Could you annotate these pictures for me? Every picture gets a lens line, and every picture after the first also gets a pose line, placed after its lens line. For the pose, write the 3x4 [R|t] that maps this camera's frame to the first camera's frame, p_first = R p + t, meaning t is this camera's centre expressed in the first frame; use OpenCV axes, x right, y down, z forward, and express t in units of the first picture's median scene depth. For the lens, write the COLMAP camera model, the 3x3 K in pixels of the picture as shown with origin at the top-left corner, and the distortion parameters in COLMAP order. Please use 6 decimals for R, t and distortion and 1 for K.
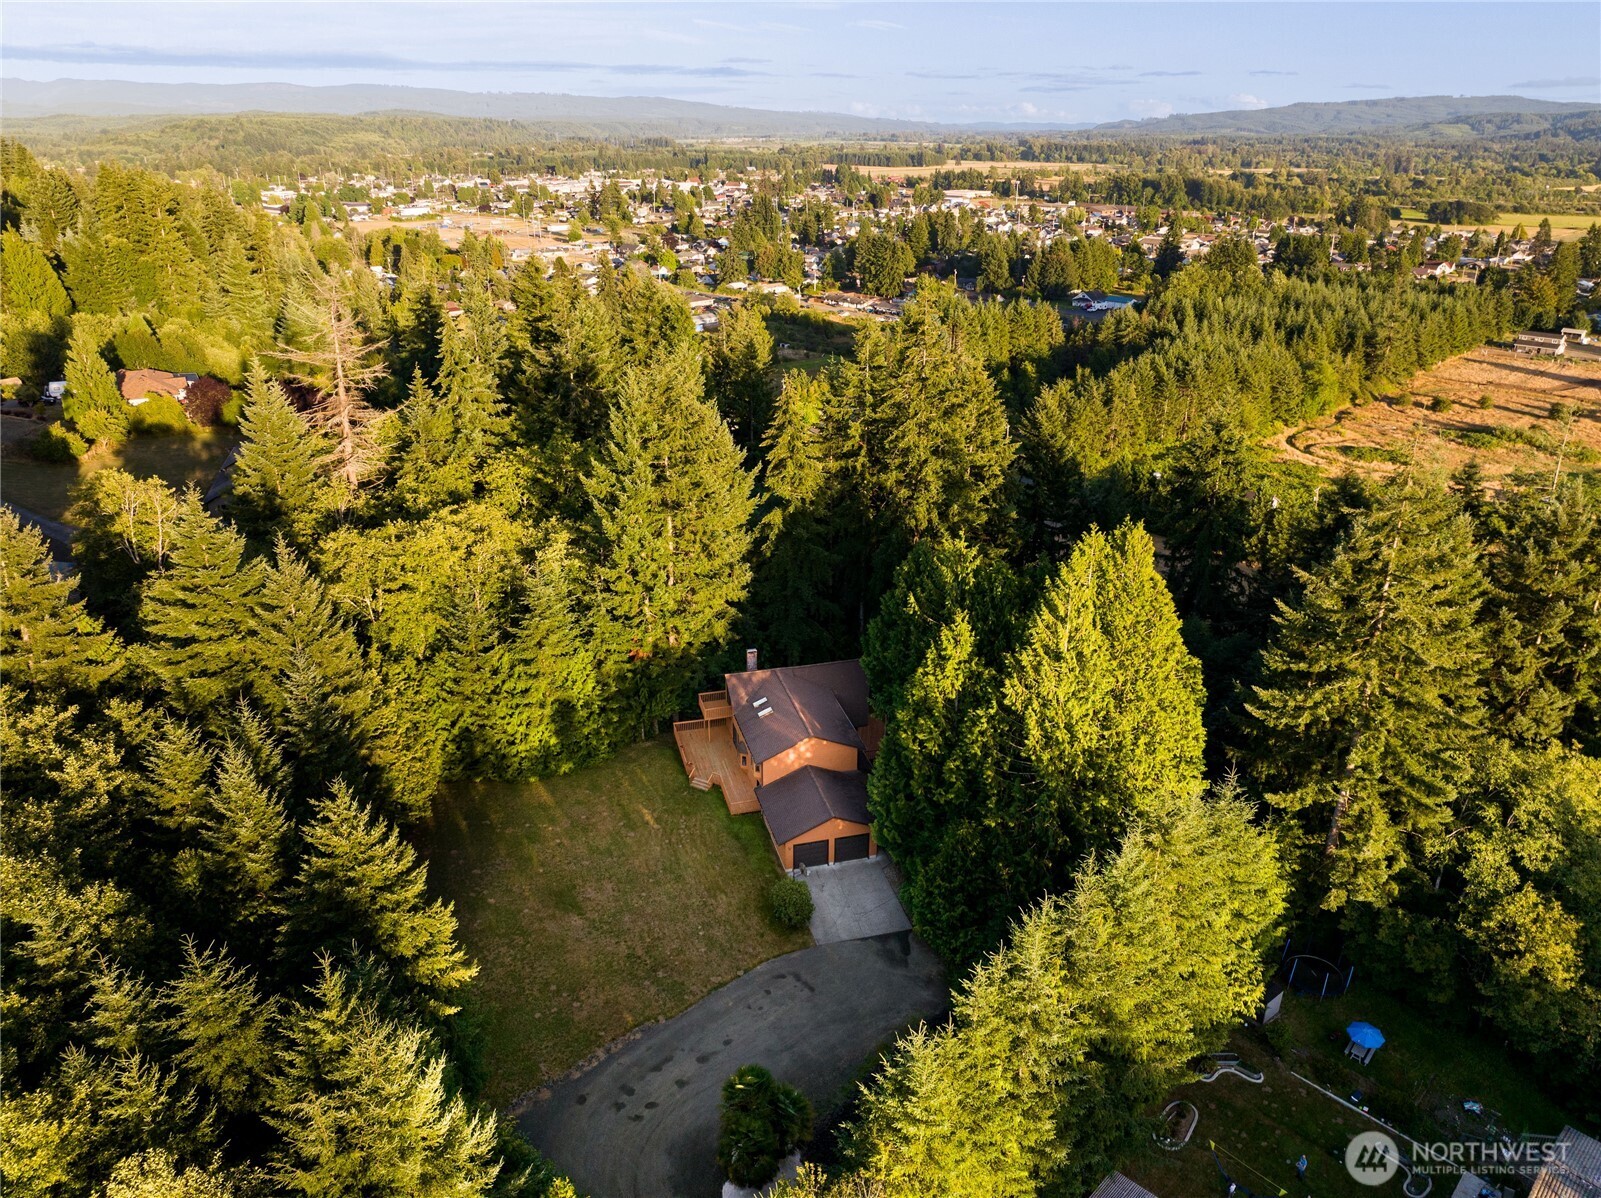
lens RADIAL K [[1119.7, 0, 806.9], [0, 1119.7, 598.0], [0, 0, 1]] dist [-0.047247, 0.011277]
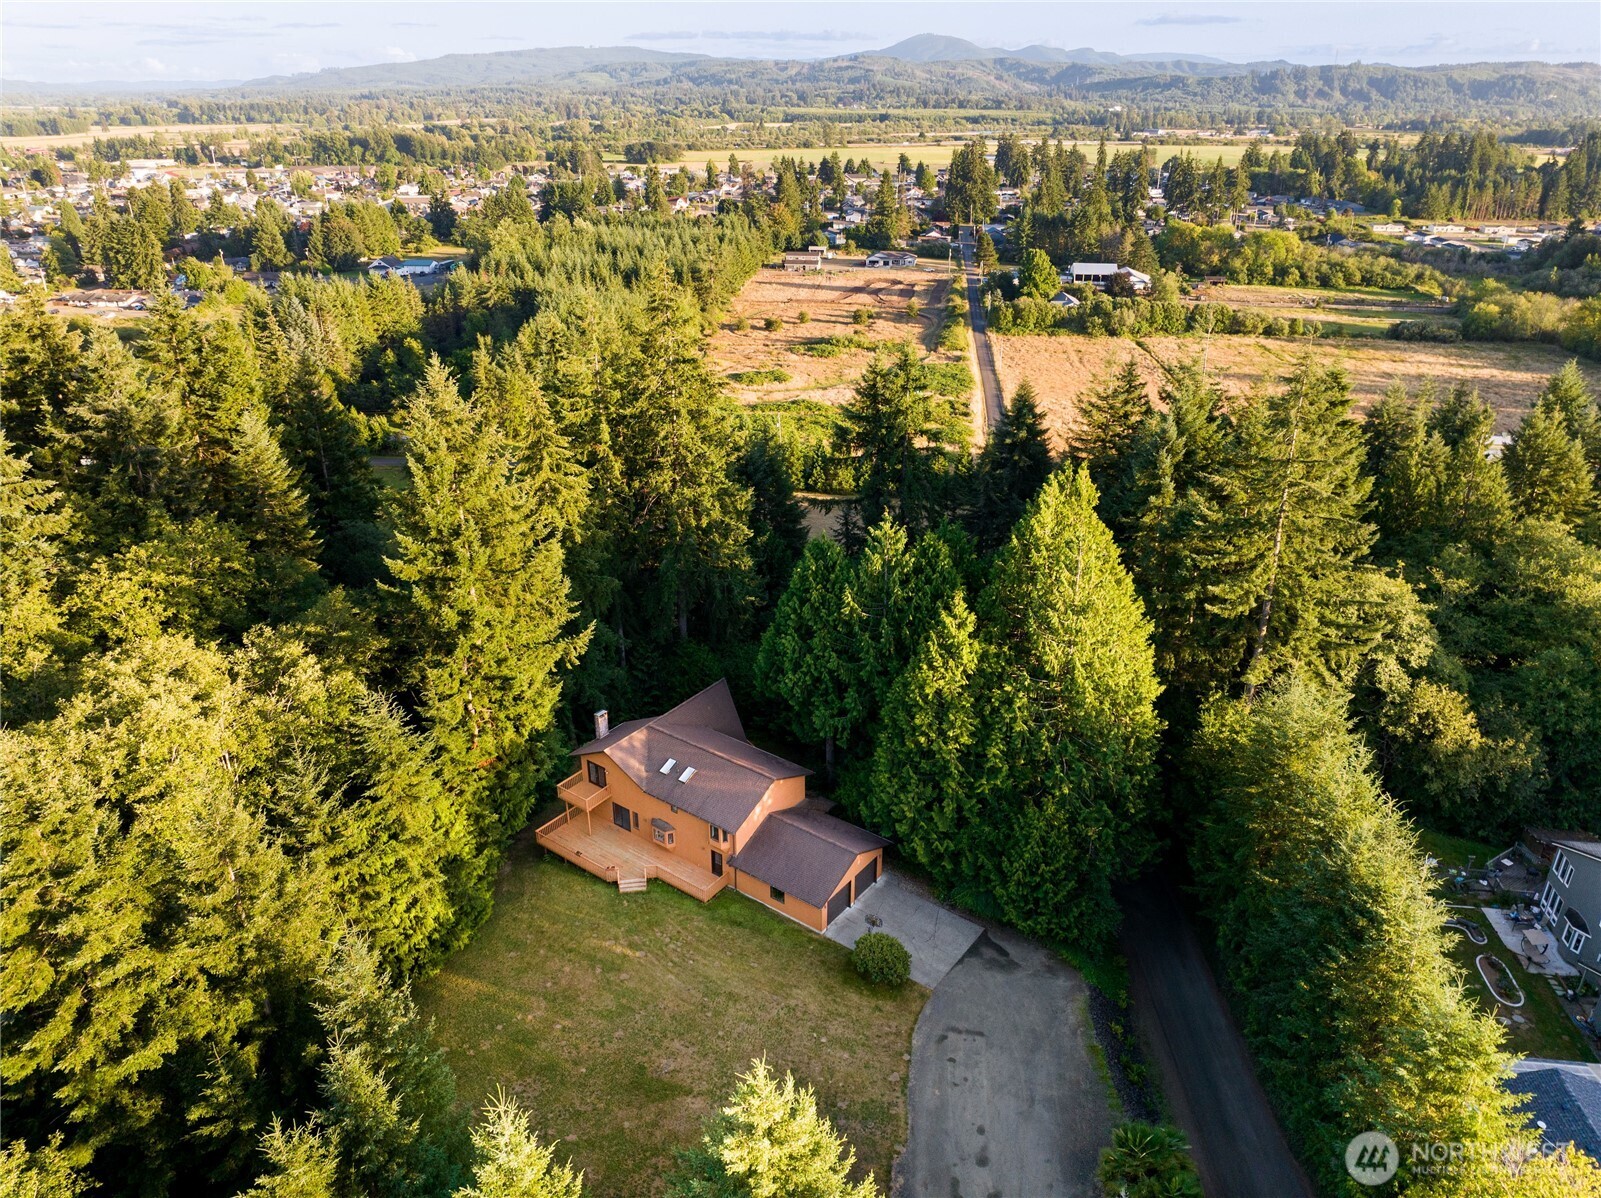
lens RADIAL K [[1119.7, 0, 806.9], [0, 1119.7, 598.0], [0, 0, 1]] dist [-0.047247, 0.011277]
pose [[0.782220, -0.262229, 0.565126, -0.102147], [0.241871, 0.963774, 0.112424, -0.024961], [-0.574135, 0.048747, 0.817308, 0.062588]]
